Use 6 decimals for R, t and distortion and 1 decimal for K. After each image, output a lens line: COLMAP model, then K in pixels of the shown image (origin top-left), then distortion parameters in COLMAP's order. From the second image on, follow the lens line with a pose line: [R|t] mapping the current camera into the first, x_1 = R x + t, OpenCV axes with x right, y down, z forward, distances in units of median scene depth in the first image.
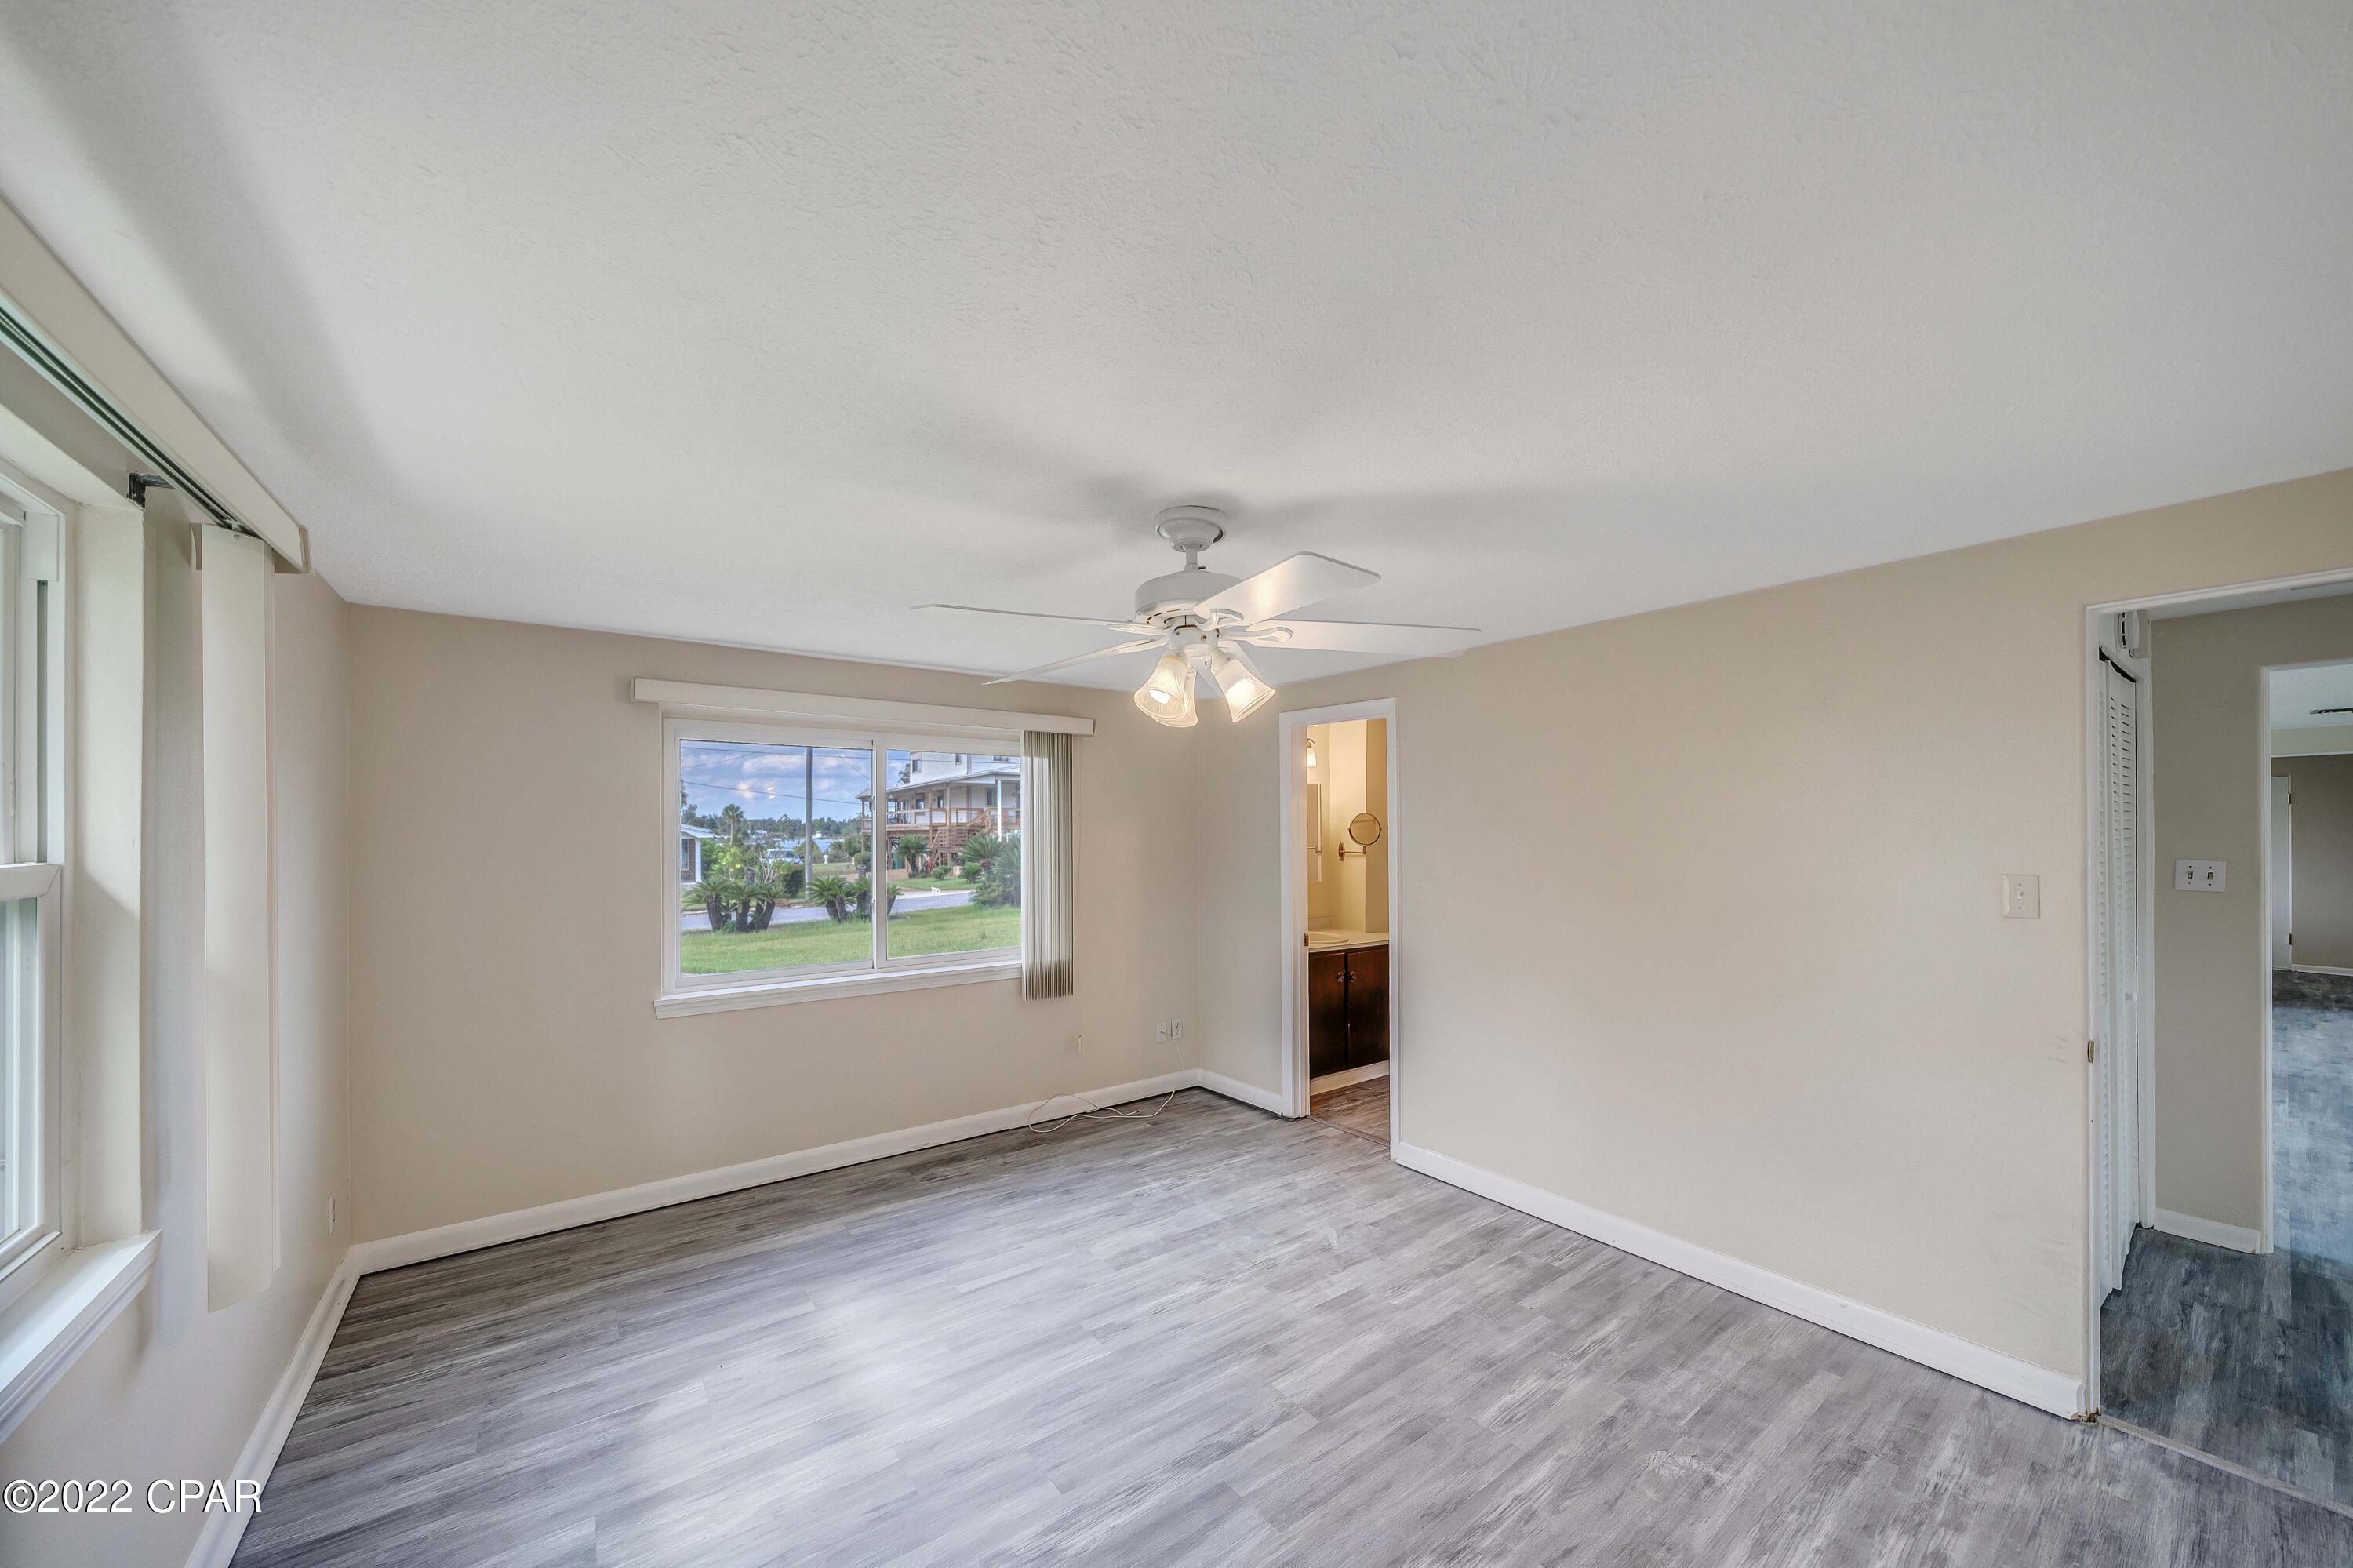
lens RADIAL K [[819.3, 0, 1143.0], [0, 819.3, 831.2], [0, 0, 1]] dist [-0.002138, -0.000133]
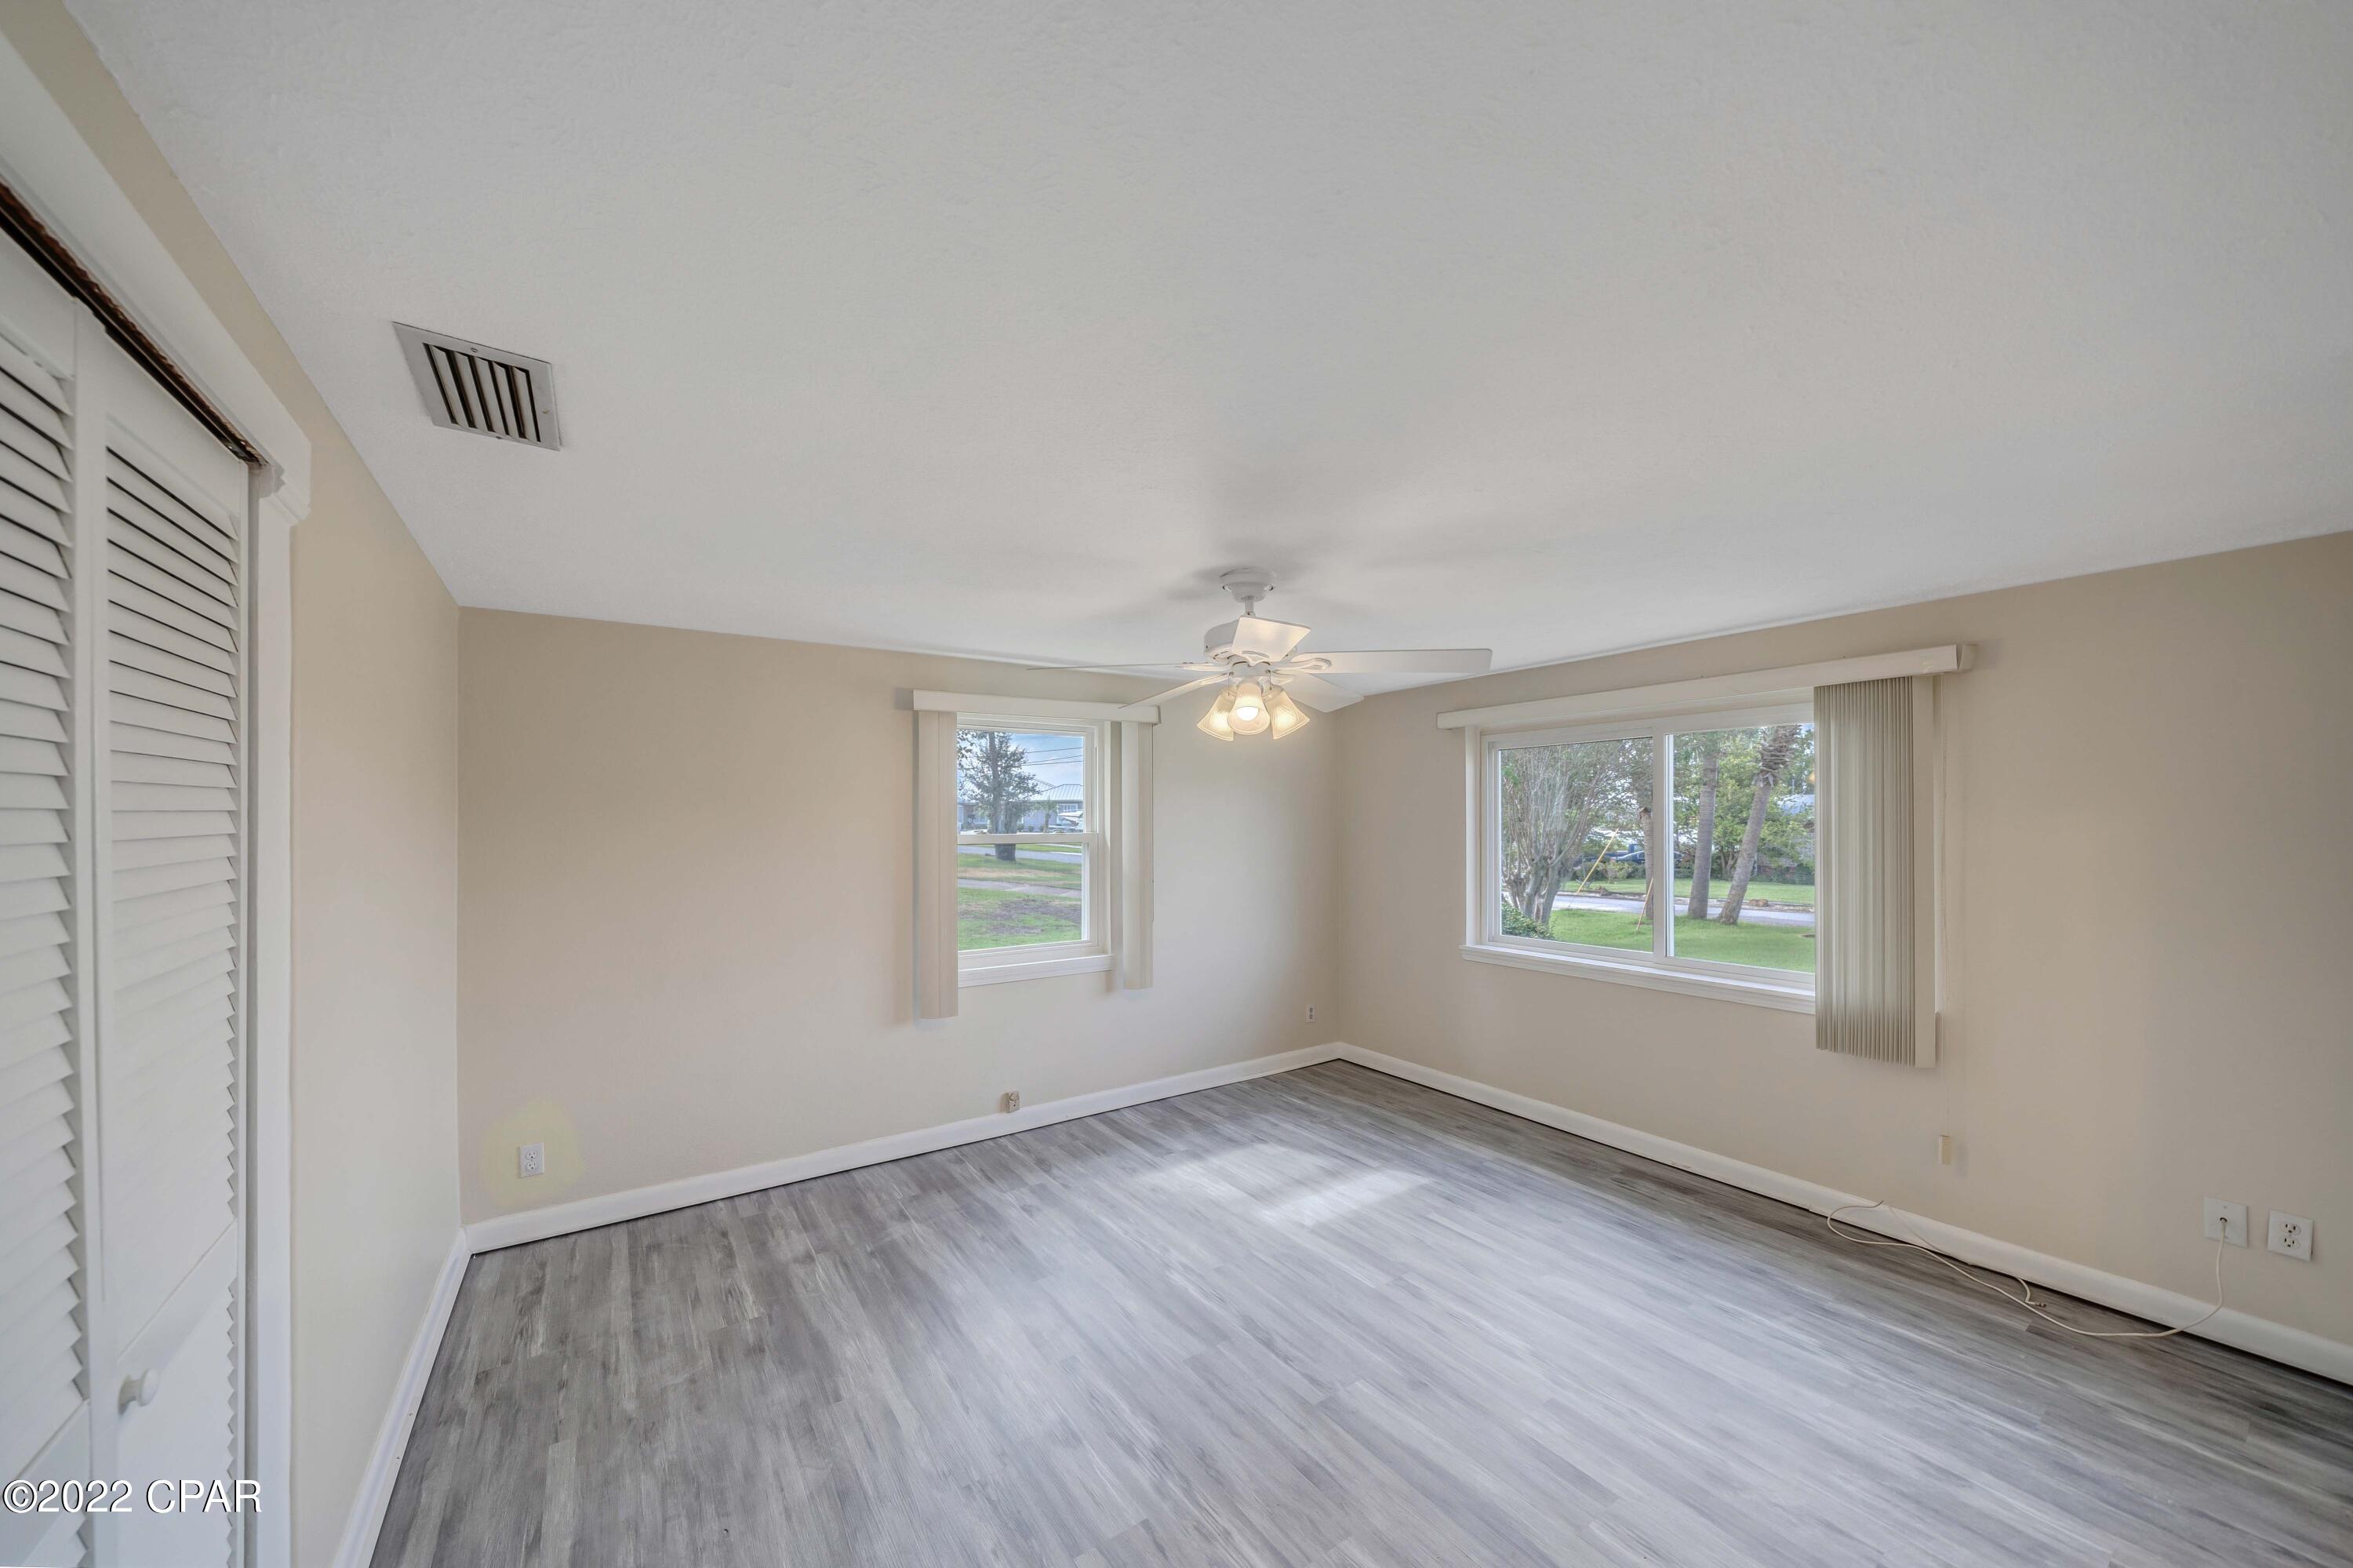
lens RADIAL K [[832.6, 0, 1171.7], [0, 832.6, 822.1], [0, 0, 1]] dist [0.000610, 0.000113]
pose [[-0.017373, 0.001052, -0.999849, 0.821063], [0.004854, 0.999988, 0.000968, -0.002943], [0.999837, -0.004836, -0.017377, 0.553429]]
